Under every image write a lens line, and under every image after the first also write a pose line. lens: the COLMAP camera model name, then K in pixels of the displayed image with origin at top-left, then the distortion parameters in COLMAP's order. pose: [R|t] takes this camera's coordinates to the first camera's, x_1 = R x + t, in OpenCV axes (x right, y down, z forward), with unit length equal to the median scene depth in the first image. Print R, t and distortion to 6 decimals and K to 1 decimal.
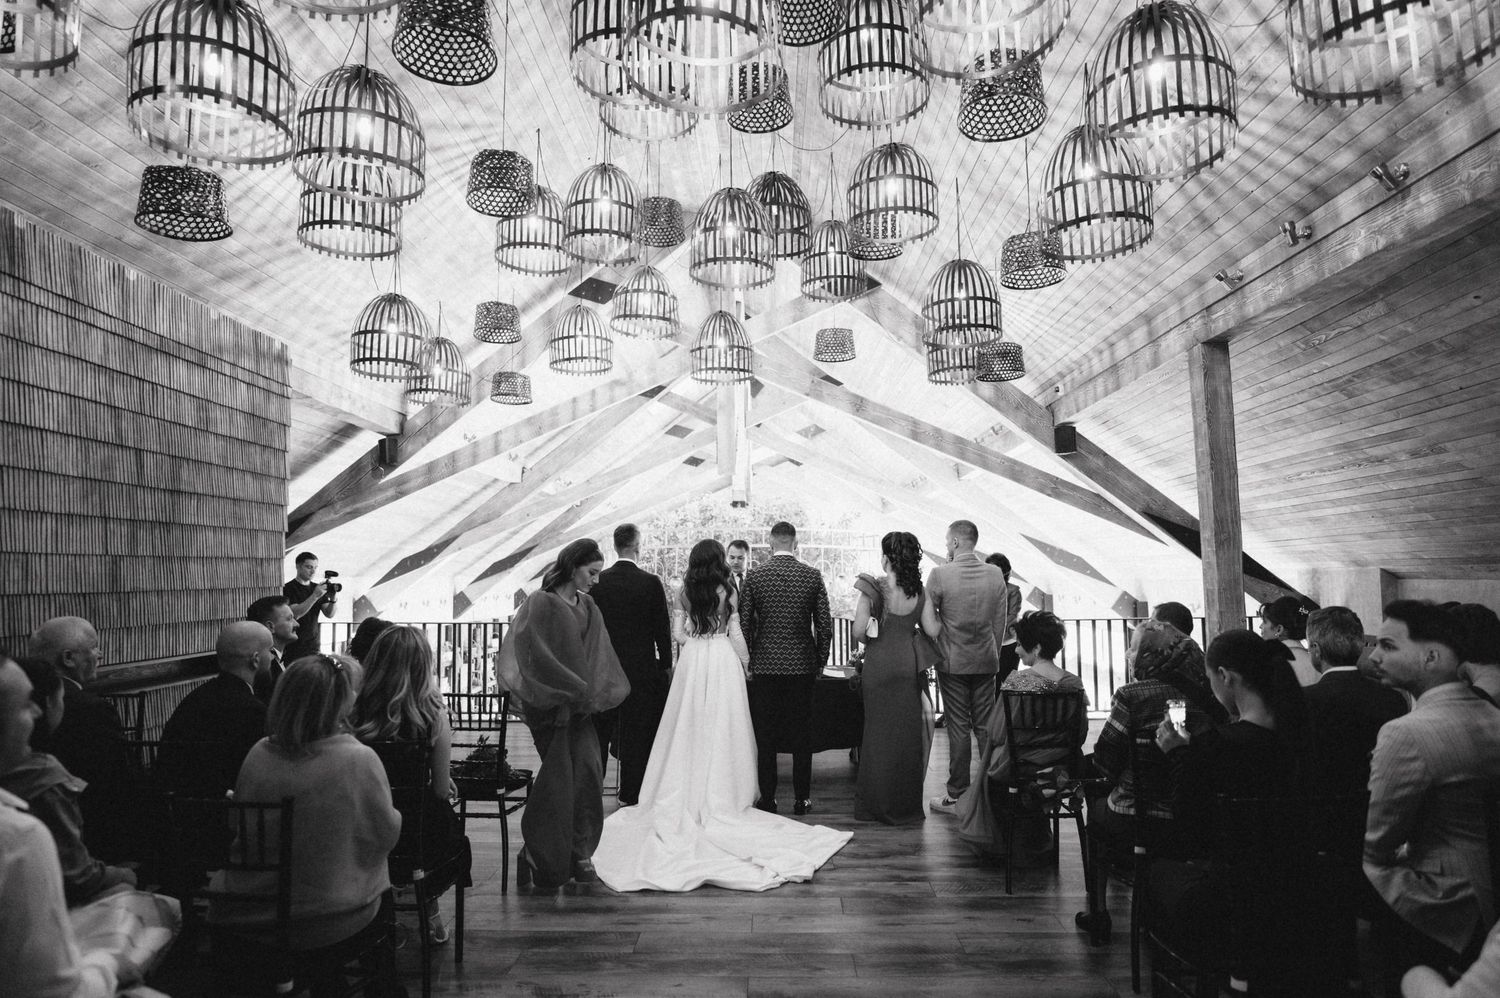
lens RADIAL K [[830.6, 0, 750.0], [0, 830.6, 499.0], [0, 0, 1]] dist [0.014613, 0.002387]
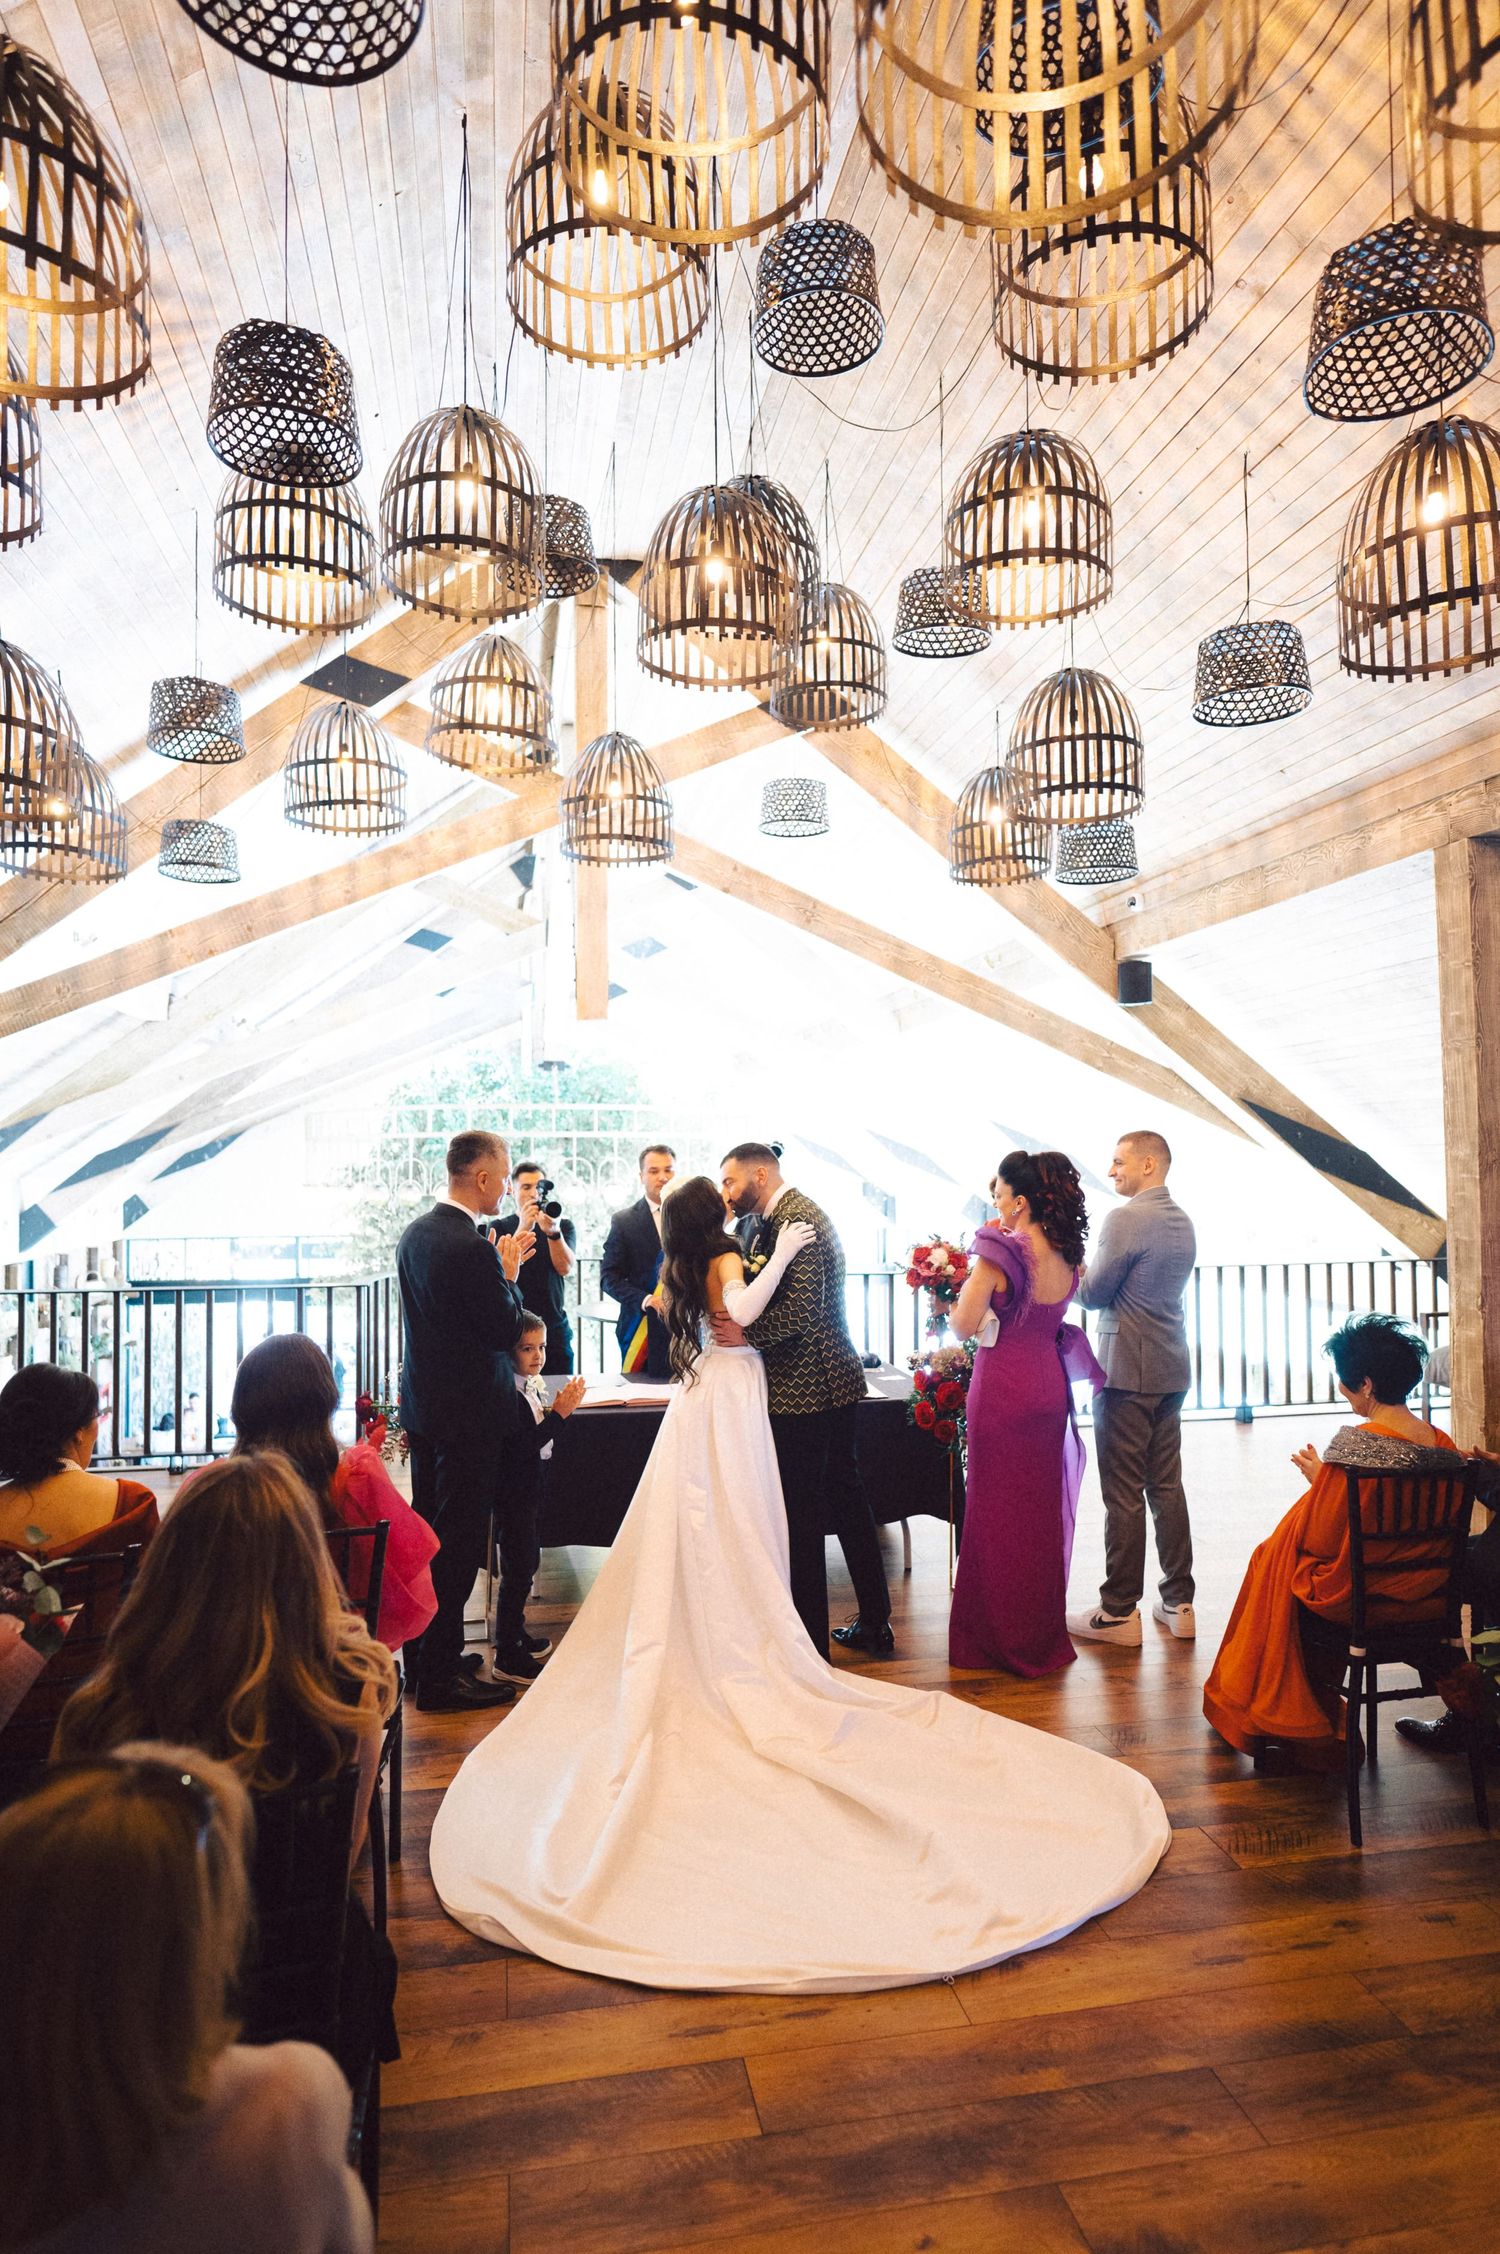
lens RADIAL K [[1248.1, 0, 762.0], [0, 1248.1, 1121.0], [0, 0, 1]] dist [0.014613, 0.002387]
pose [[0.976909, 0.008646, 0.213482, -0.127703], [-0.021010, 0.998226, 0.055716, -0.016788], [-0.212622, -0.058915, 0.975357, 0.163290]]
